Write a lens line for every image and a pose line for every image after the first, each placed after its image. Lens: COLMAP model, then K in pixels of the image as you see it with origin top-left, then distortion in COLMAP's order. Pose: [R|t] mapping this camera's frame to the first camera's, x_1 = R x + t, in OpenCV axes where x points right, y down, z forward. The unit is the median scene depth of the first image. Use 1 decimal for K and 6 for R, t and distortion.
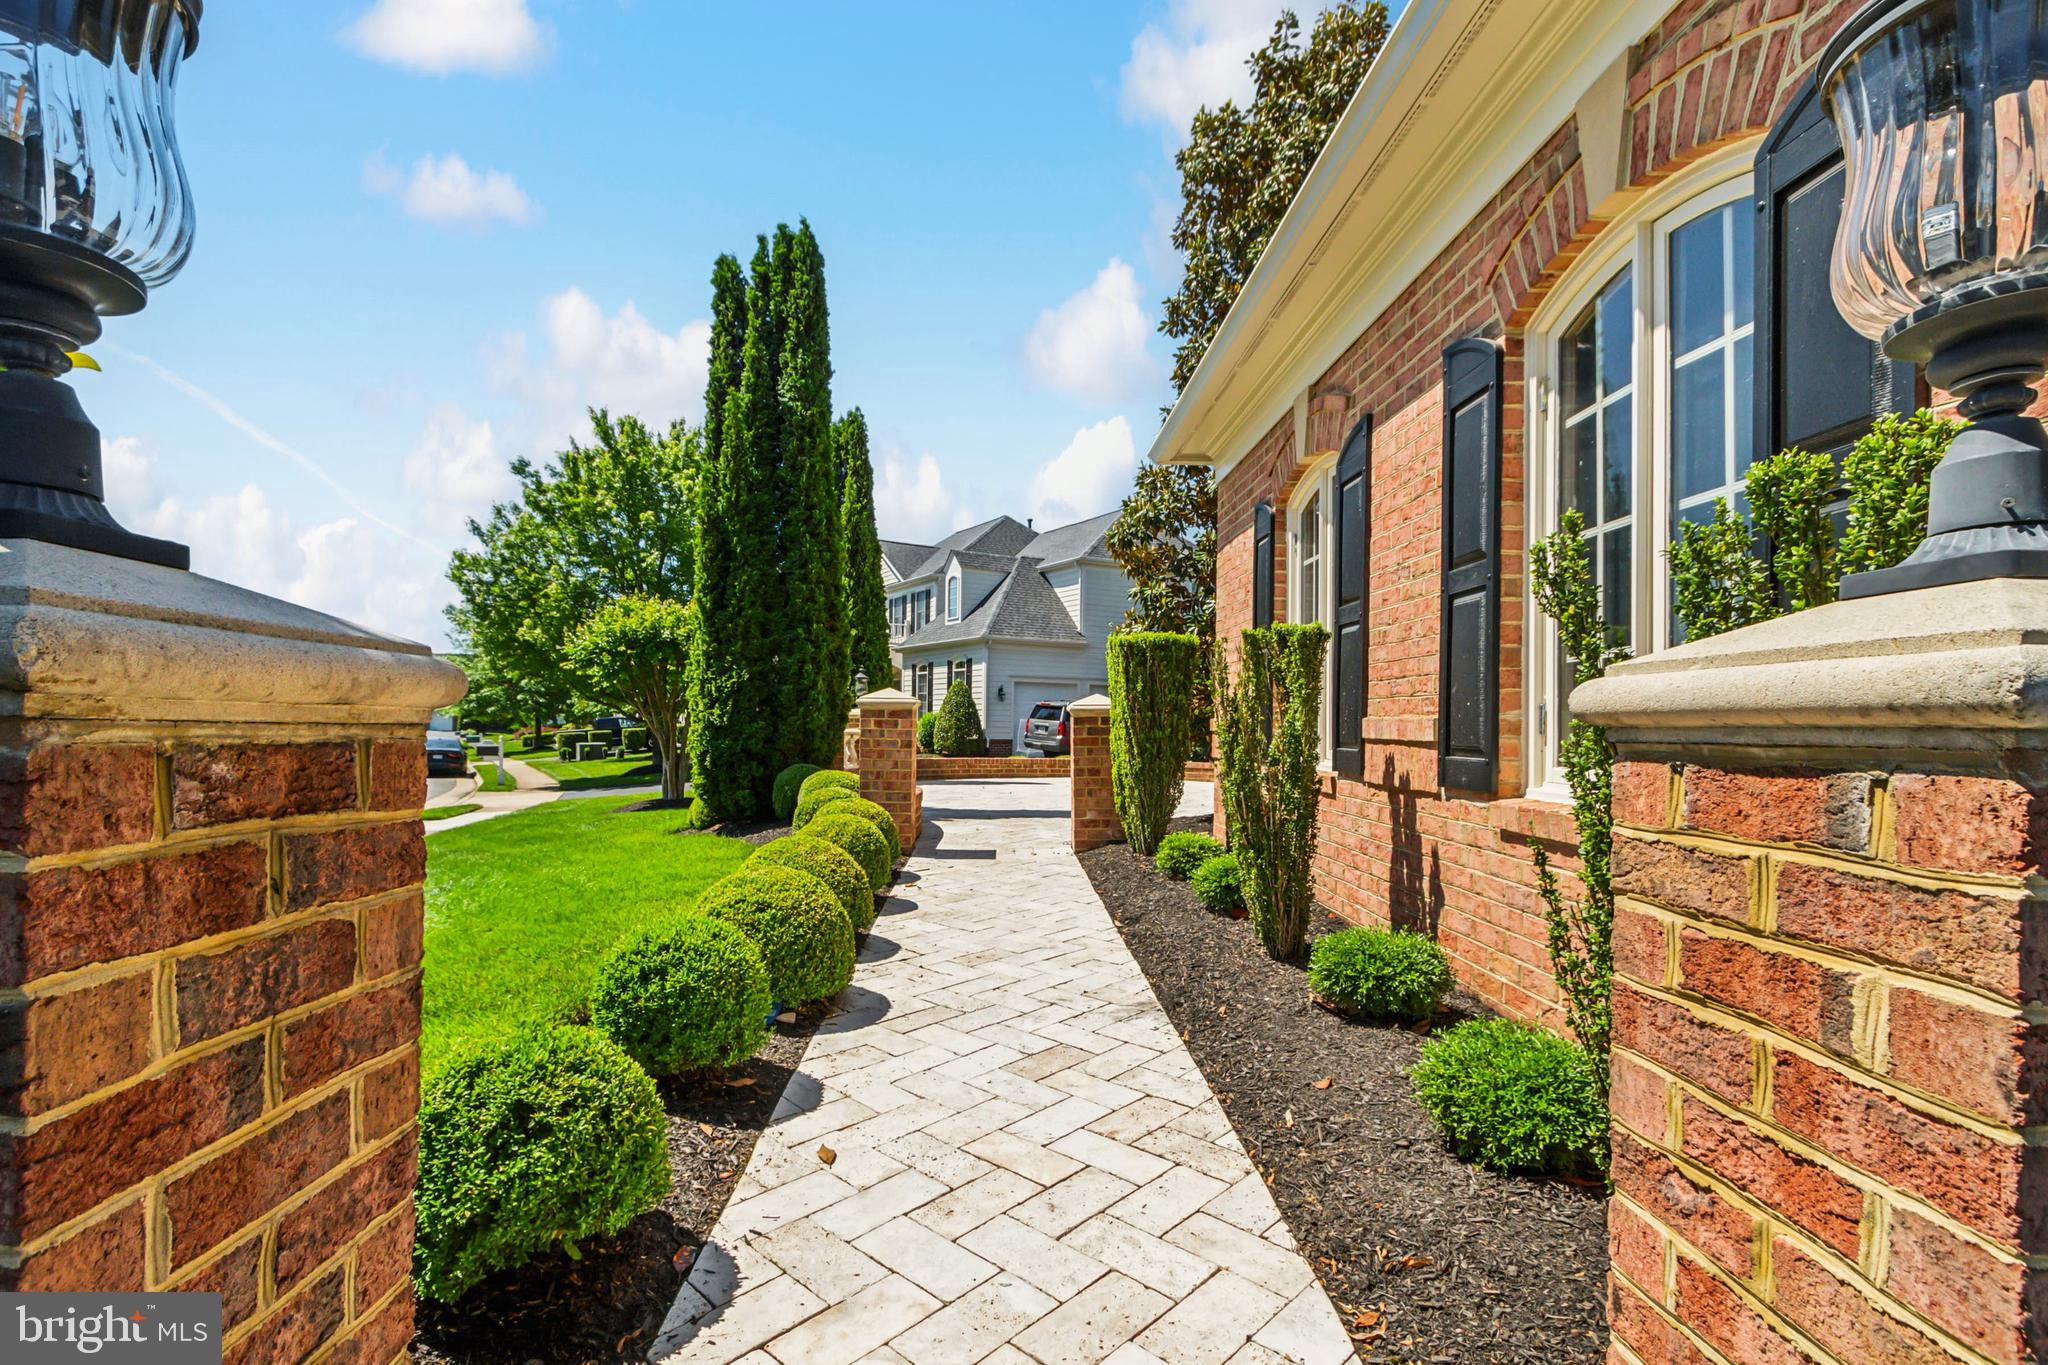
lens RADIAL K [[963.2, 0, 1015.9], [0, 963.2, 725.5], [0, 0, 1]] dist [-0.000060, -0.000312]
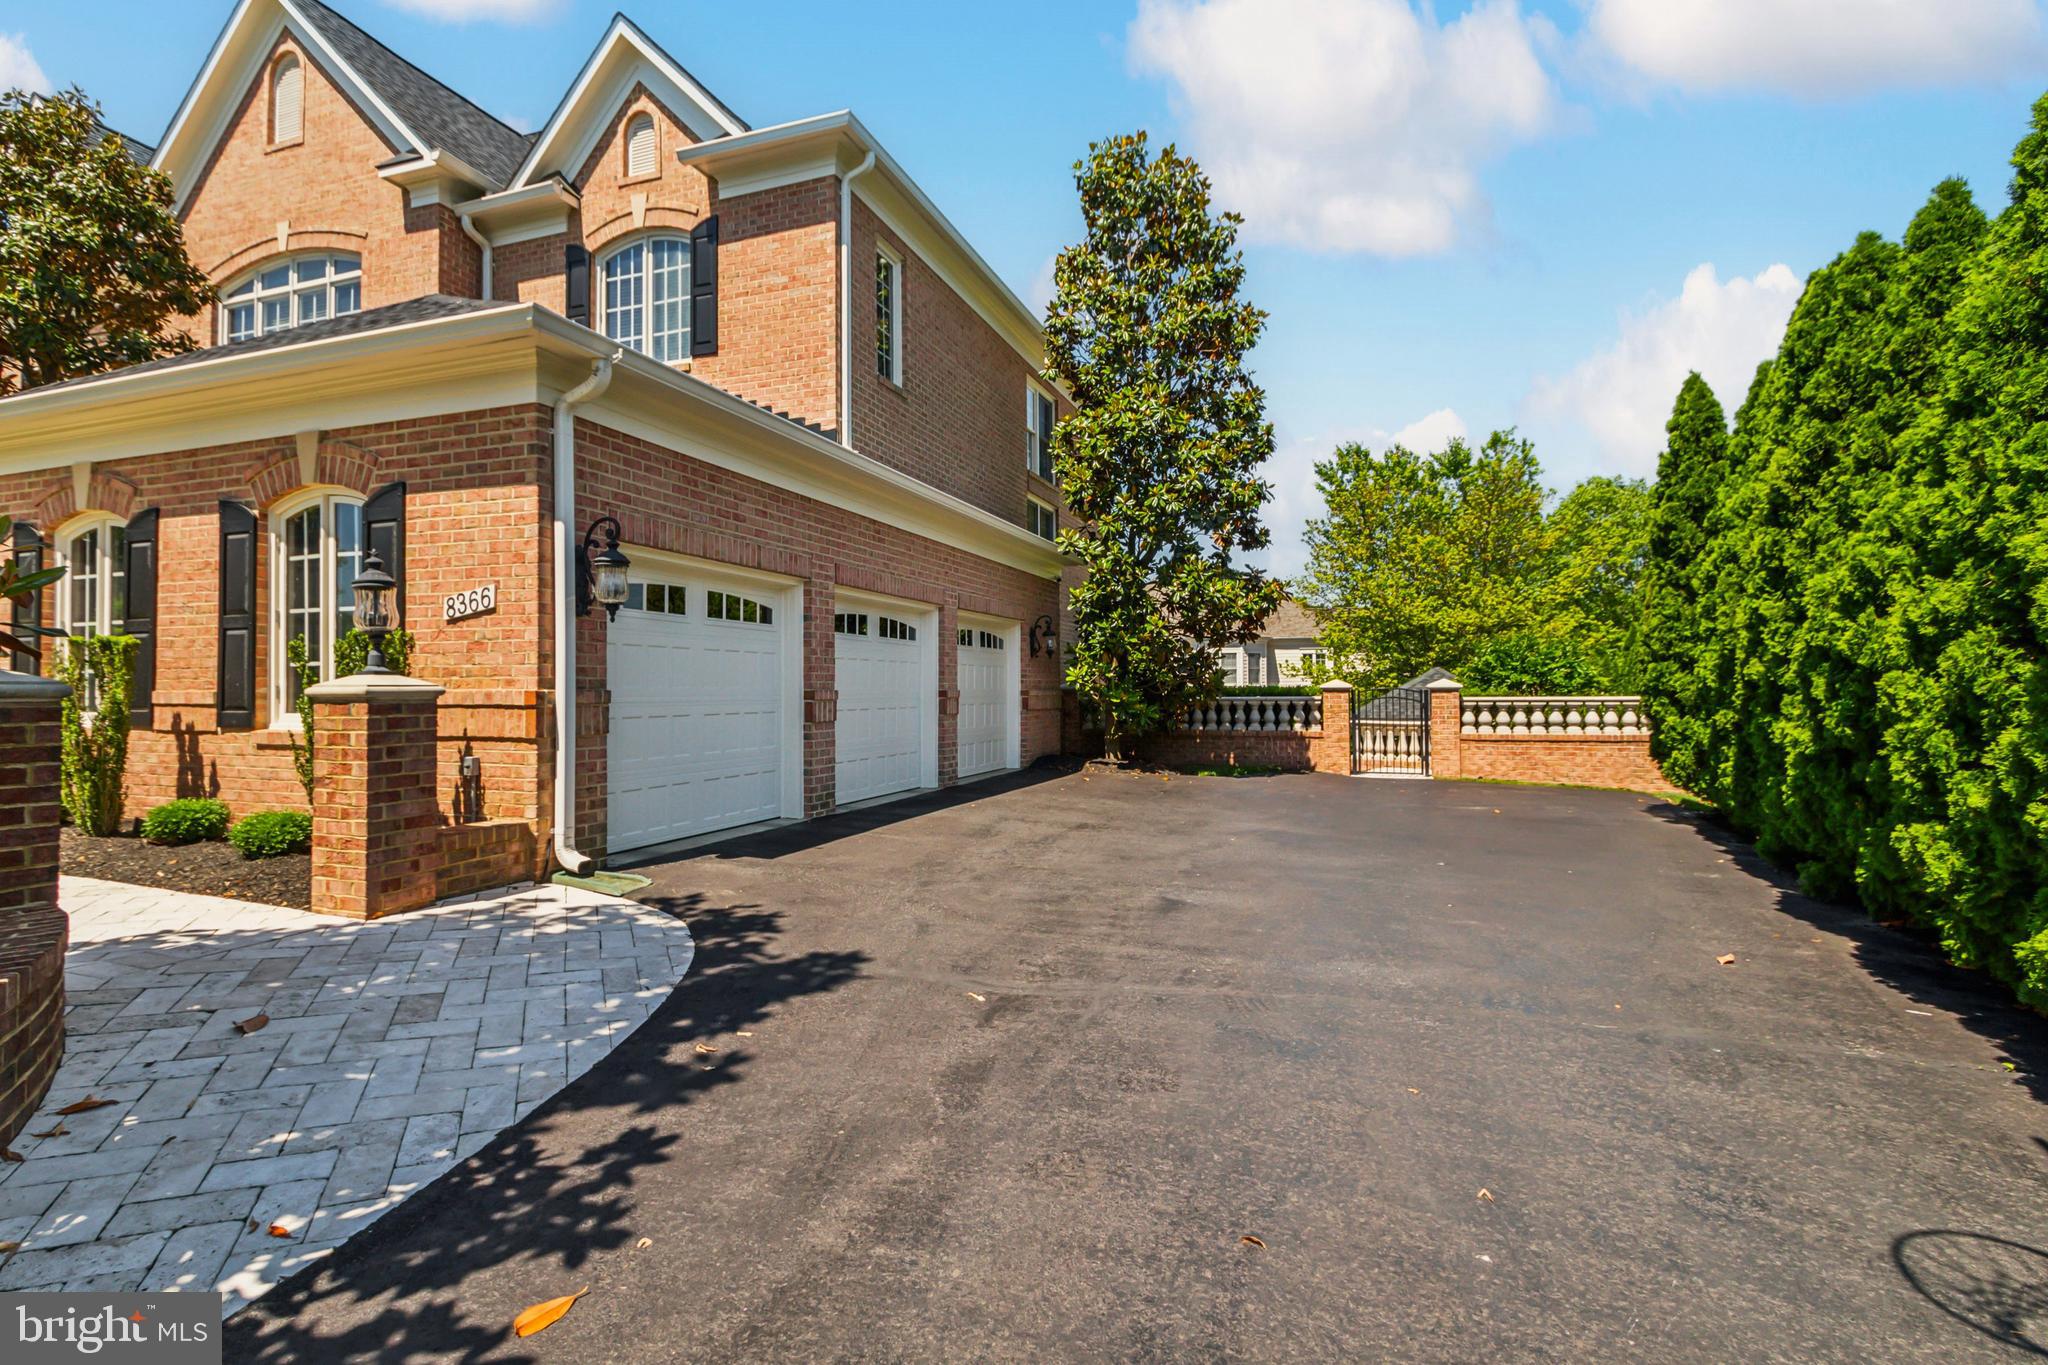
lens RADIAL K [[966.8, 0, 1001.8], [0, 966.8, 671.1], [0, 0, 1]] dist [0.001396, 0.000739]
pose [[0.383736, 0.006200, 0.923422, -0.824090], [0.009689, 0.999895, -0.010740, -0.013952], [-0.923392, 0.013069, 0.383636, -1.314998]]
